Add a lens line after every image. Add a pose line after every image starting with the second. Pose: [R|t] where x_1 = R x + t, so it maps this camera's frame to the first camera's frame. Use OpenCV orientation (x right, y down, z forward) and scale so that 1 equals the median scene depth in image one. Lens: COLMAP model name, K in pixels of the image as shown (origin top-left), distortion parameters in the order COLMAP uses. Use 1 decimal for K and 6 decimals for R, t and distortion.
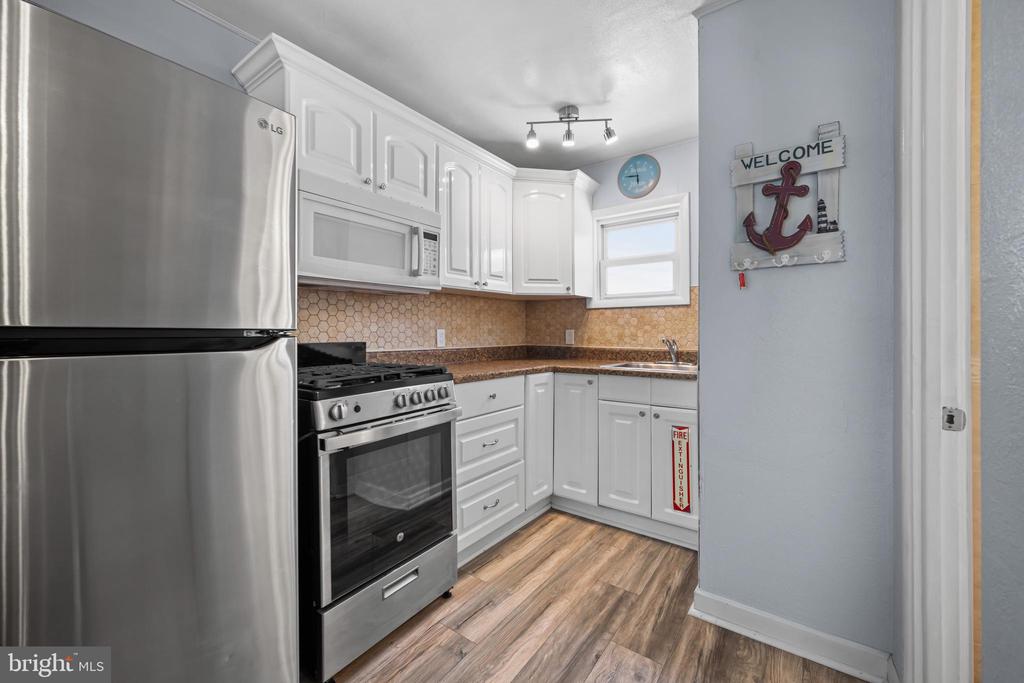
lens RADIAL K [[403.3, 0, 517.1], [0, 403.3, 333.6], [0, 0, 1]] dist [-0.000681, -0.000109]
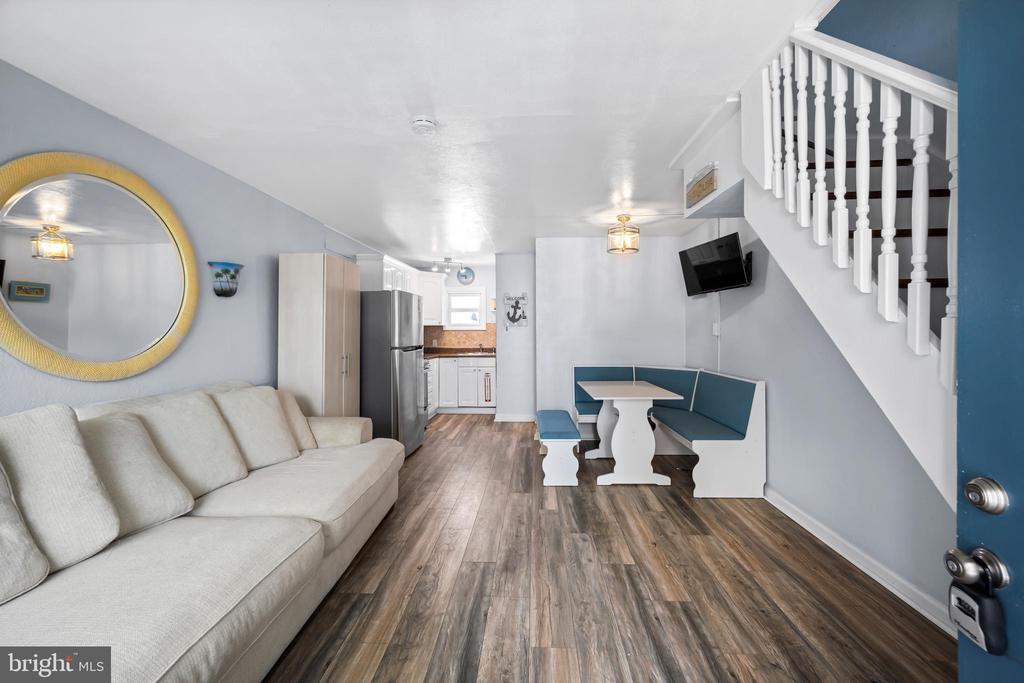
lens RADIAL K [[412.9, 0, 514.8], [0, 412.9, 330.7], [0, 0, 1]] dist [-0.000361, -0.000185]
pose [[0.839522, -0.001631, 0.543323, -1.109335], [0.004883, 0.999978, -0.004542, -0.070761], [-0.543304, 0.006466, 0.839511, -1.715777]]
